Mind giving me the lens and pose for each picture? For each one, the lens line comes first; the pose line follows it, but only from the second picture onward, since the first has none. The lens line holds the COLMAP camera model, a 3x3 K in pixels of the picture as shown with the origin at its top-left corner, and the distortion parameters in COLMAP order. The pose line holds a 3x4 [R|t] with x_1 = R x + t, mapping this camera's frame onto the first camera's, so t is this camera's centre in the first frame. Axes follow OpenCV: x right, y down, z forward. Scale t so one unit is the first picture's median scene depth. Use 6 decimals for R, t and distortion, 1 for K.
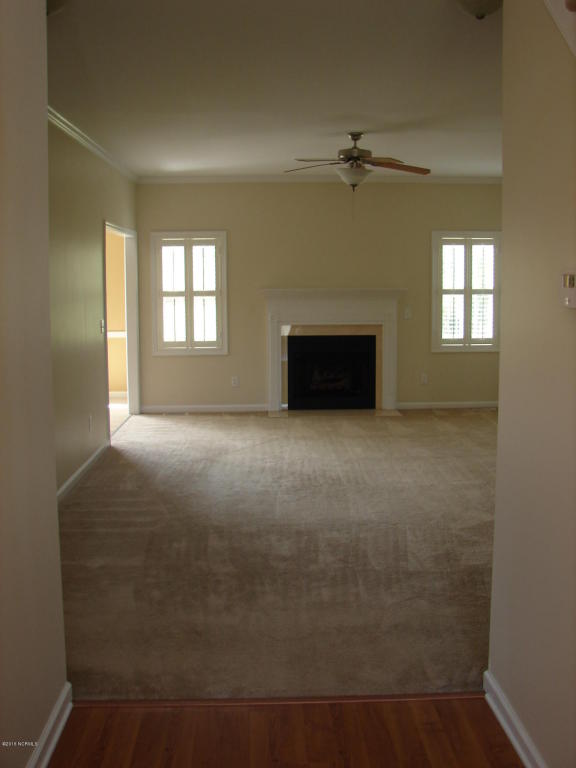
lens RADIAL K [[831.9, 0, 288.0], [0, 831.9, 384.0], [0, 0, 1]] dist [-0.215051, 0.247691]
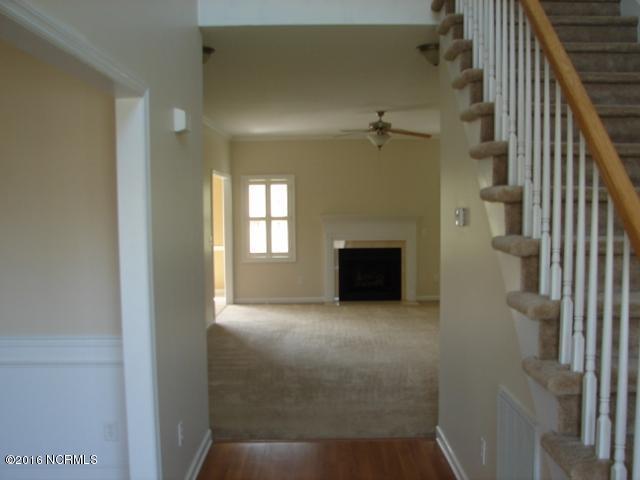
lens RADIAL K [[693.2, 0, 332.7], [0, 693.2, 252.3], [0, 0, 1]] dist [-0.215051, 0.247691]
pose [[0.999802, -0.004710, -0.019343, 0.017285], [0.003593, 0.998345, -0.057398, 0.022157], [0.019581, 0.057317, 0.998164, -0.239129]]
